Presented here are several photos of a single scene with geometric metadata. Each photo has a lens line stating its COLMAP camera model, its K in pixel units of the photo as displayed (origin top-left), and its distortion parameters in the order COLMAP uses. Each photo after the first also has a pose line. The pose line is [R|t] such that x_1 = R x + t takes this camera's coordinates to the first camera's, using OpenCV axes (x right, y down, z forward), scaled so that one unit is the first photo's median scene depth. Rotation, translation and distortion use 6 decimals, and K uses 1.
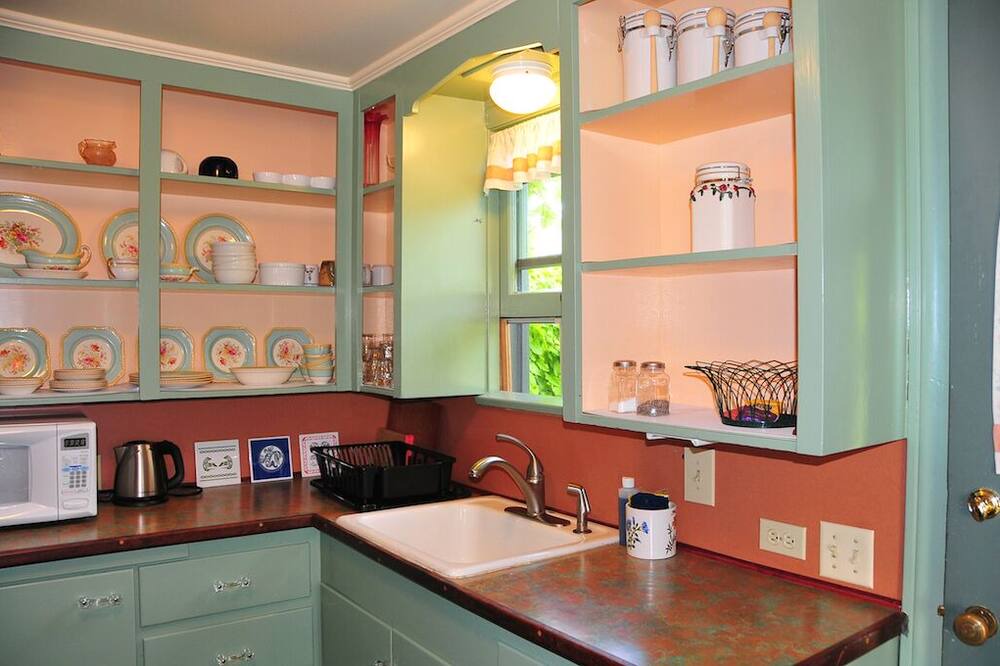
lens RADIAL K [[810.3, 0, 520.4], [0, 810.3, 338.1], [0, 0, 1]] dist [-0.135826, 0.074758]
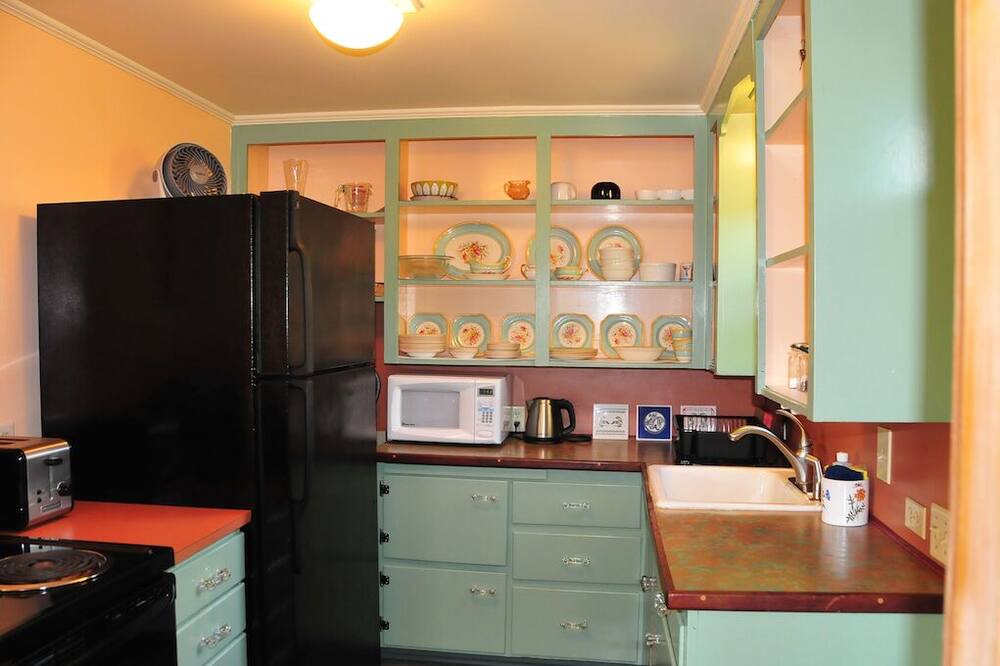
lens RADIAL K [[842.5, 0, 500.0], [0, 842.5, 333.0], [0, 0, 1]] dist [-0.088926, 0.000727]
pose [[0.720854, 0.019100, -0.692824, 0.472872], [-0.018201, 0.999797, 0.008625, 0.008108], [0.692848, 0.006393, 0.721055, -0.108873]]
